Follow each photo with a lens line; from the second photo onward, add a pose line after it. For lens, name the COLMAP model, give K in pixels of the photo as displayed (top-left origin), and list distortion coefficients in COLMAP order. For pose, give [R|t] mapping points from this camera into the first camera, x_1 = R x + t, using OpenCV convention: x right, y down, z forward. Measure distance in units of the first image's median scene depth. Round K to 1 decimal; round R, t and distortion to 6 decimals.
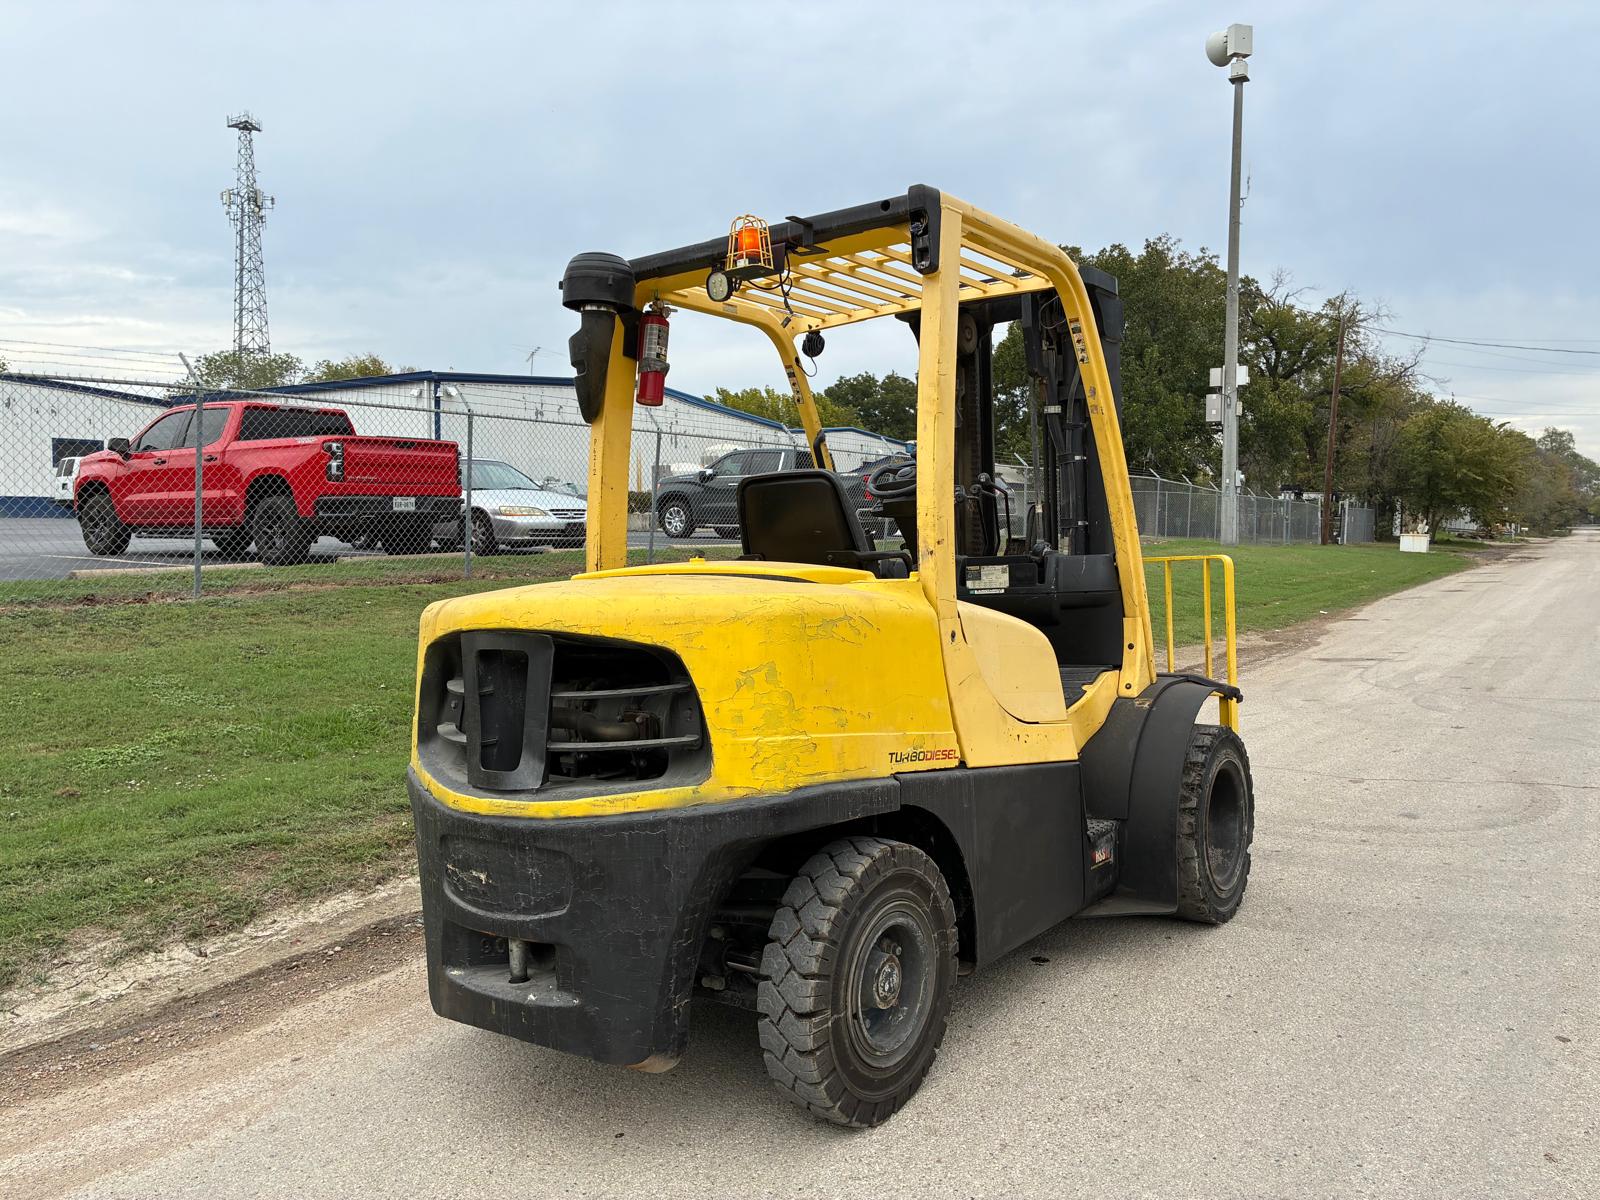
lens RADIAL K [[1203.7, 0, 806.3], [0, 1203.7, 593.3], [0, 0, 1]] dist [0.071725, -0.100202]
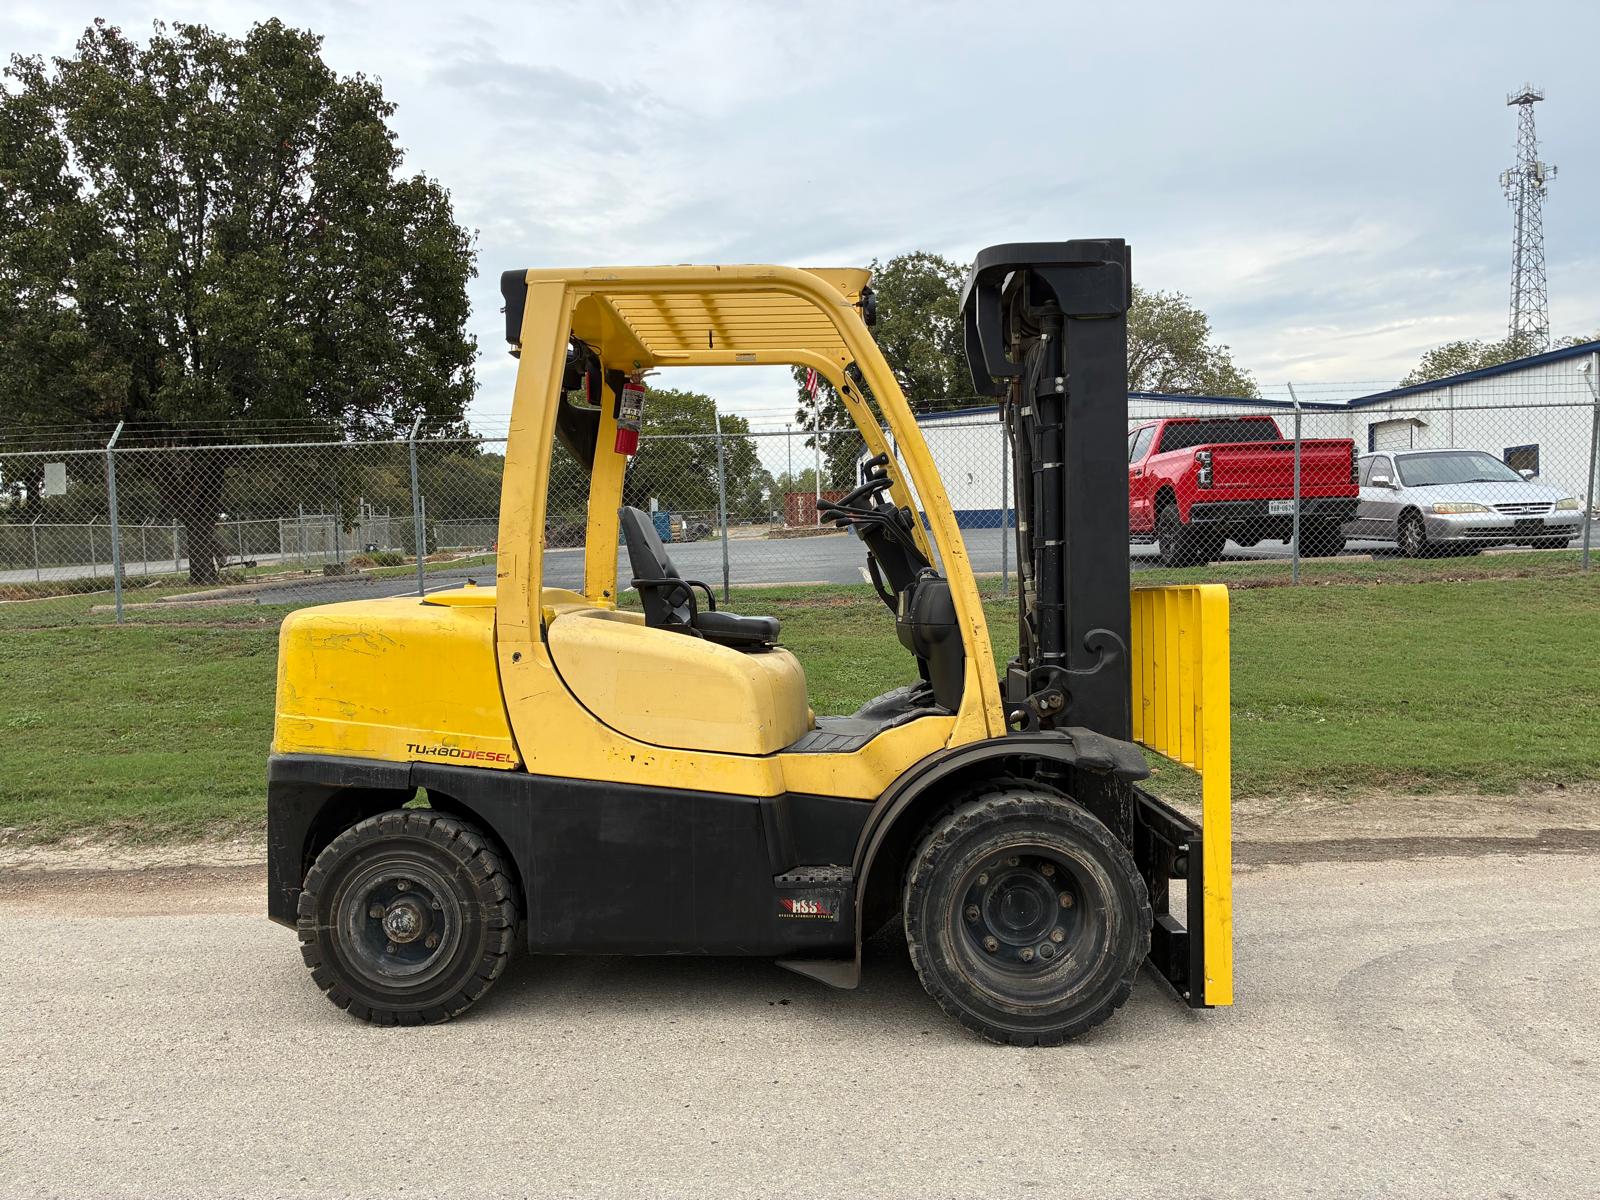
lens RADIAL K [[1203.7, 0, 806.3], [0, 1203.7, 593.3], [0, 0, 1]] dist [0.071725, -0.100202]
pose [[0.575932, 0.024534, -0.817129, 0.258173], [-0.021706, 0.999656, 0.014716, -0.010119], [0.817210, 0.009261, 0.576266, 0.116947]]
